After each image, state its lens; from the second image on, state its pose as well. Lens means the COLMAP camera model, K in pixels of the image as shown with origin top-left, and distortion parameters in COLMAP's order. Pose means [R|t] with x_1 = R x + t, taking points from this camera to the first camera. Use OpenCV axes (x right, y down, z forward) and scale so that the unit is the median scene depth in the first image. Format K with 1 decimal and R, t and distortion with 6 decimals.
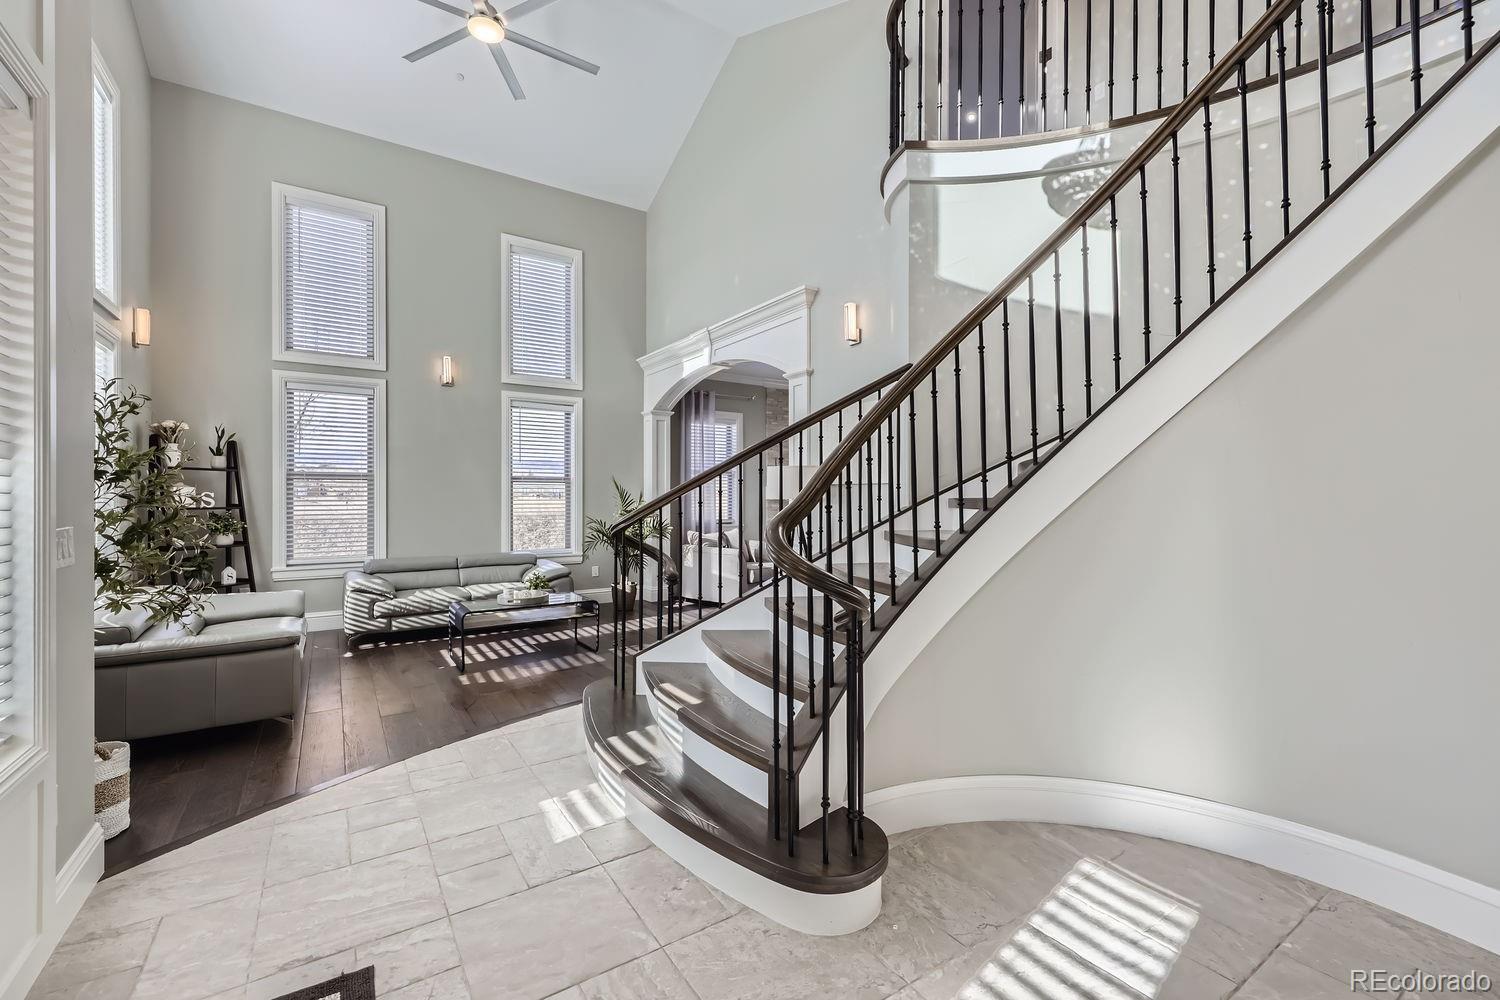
lens RADIAL K [[635.1, 0, 755.6], [0, 635.1, 493.1], [0, 0, 1]] dist [0.002879, -0.001099]
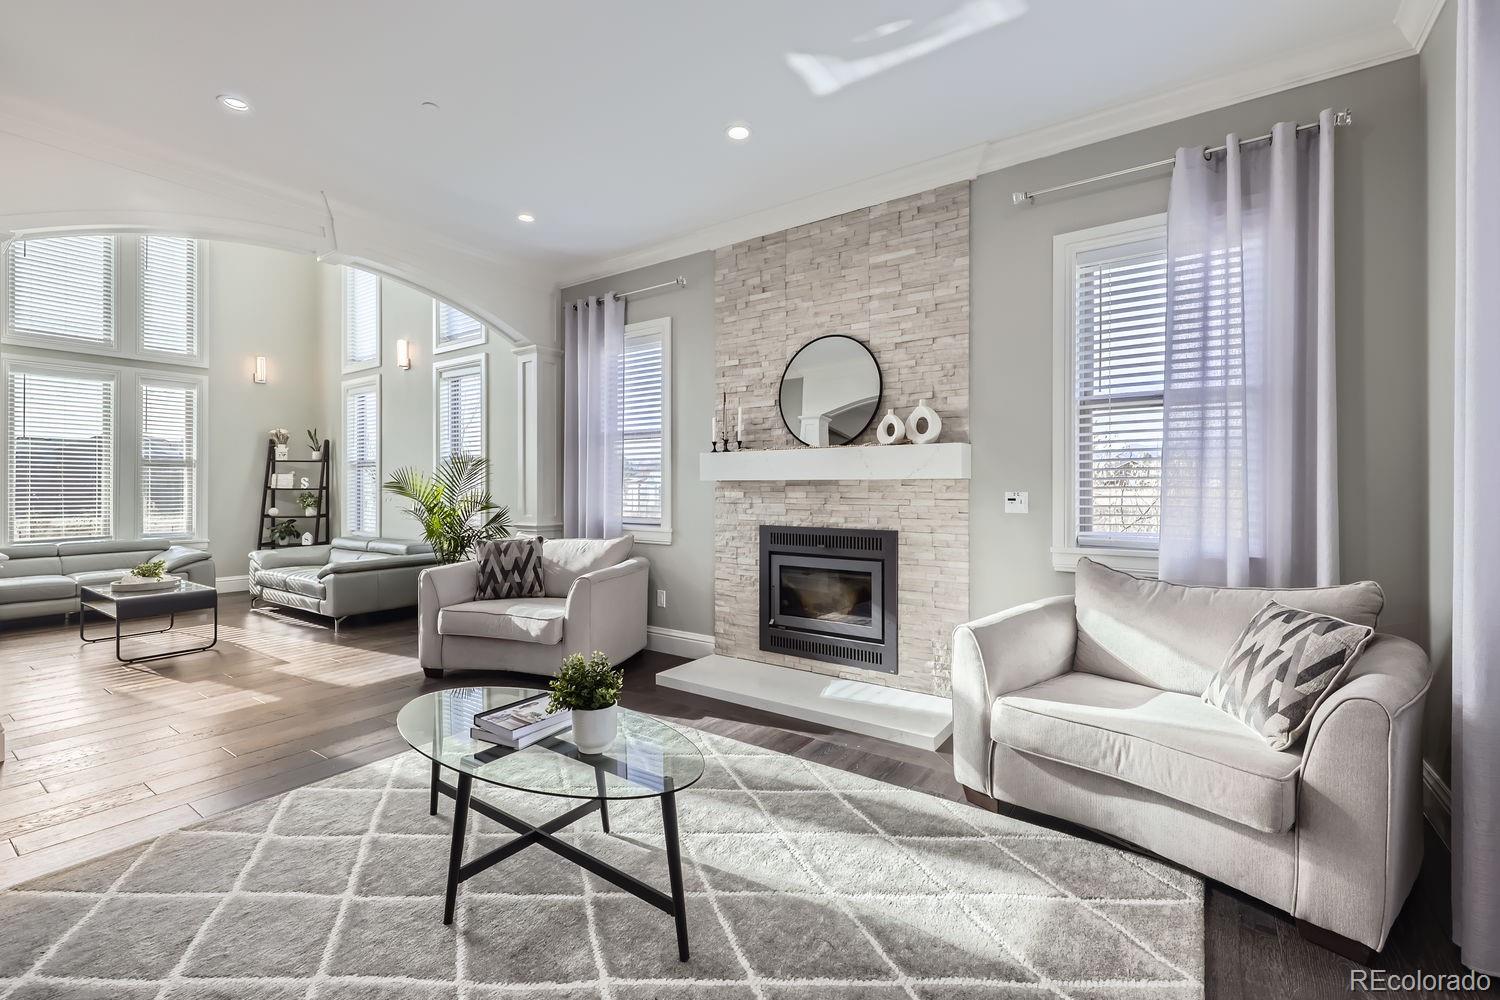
lens RADIAL K [[635.1, 0, 754.2], [0, 635.1, 488.7], [0, 0, 1]] dist [0.002879, -0.001099]
pose [[0.359026, -0.000018, -0.933328, 0.775132], [0.003367, 0.999994, 0.001276, 0.023365], [0.933321, -0.003600, 0.359024, 1.372510]]
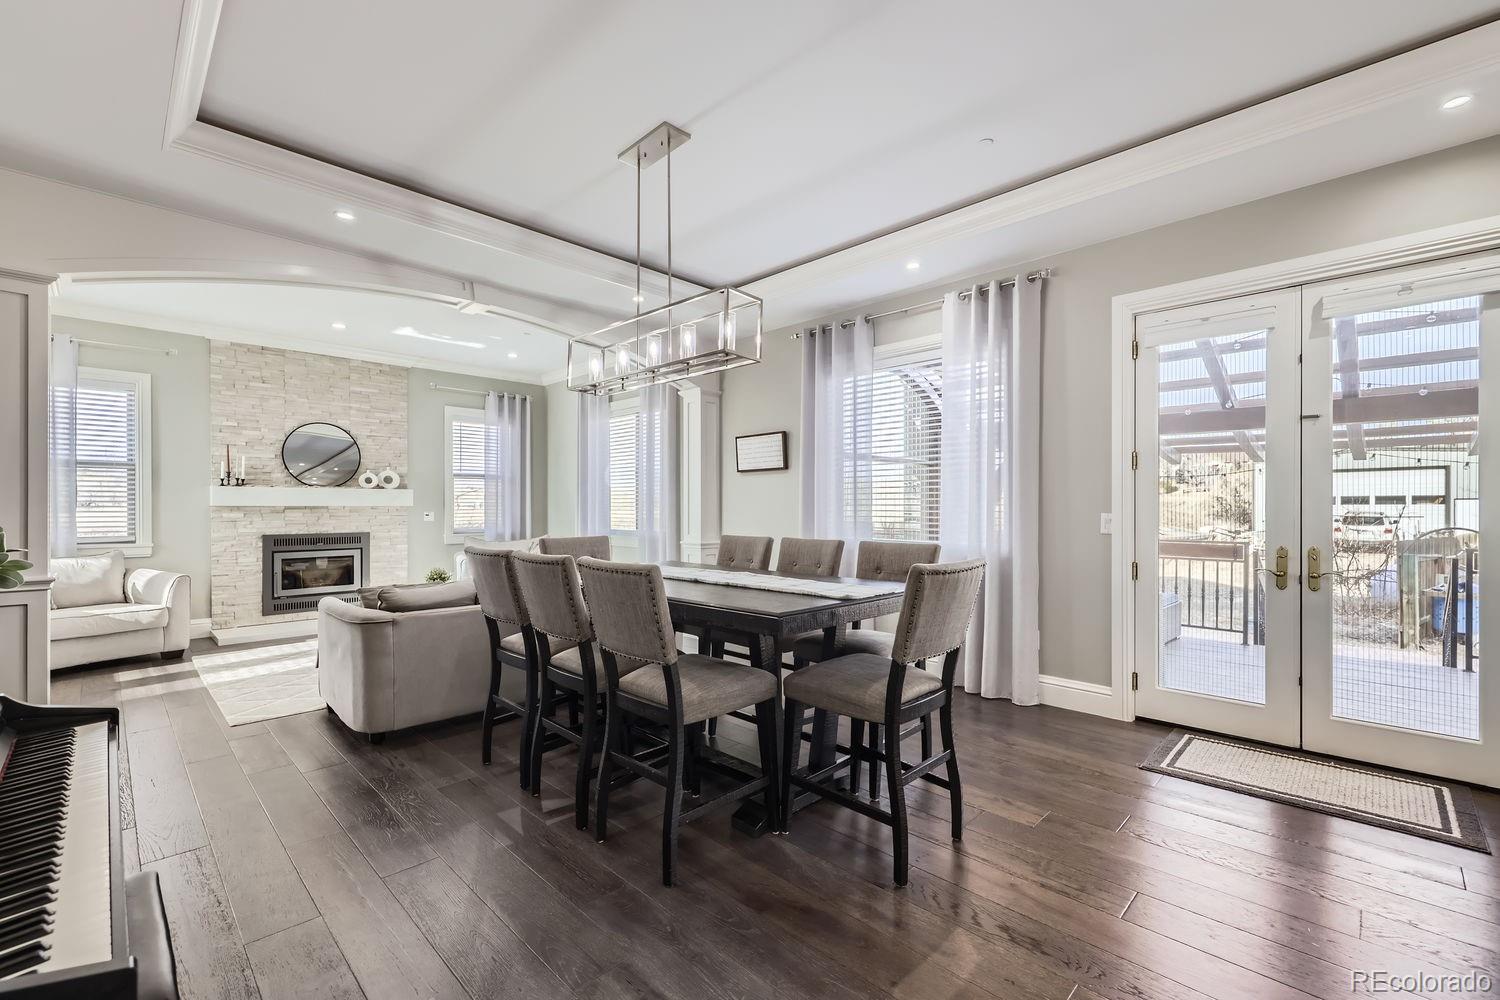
lens RADIAL K [[635.1, 0, 754.6], [0, 635.1, 508.3], [0, 0, 1]] dist [0.002879, -0.001099]
pose [[0.979450, -0.000425, 0.201684, 0.718681], [-0.001198, 0.999968, 0.007928, 0.009227], [-0.201681, -0.008006, 0.979418, 0.359684]]
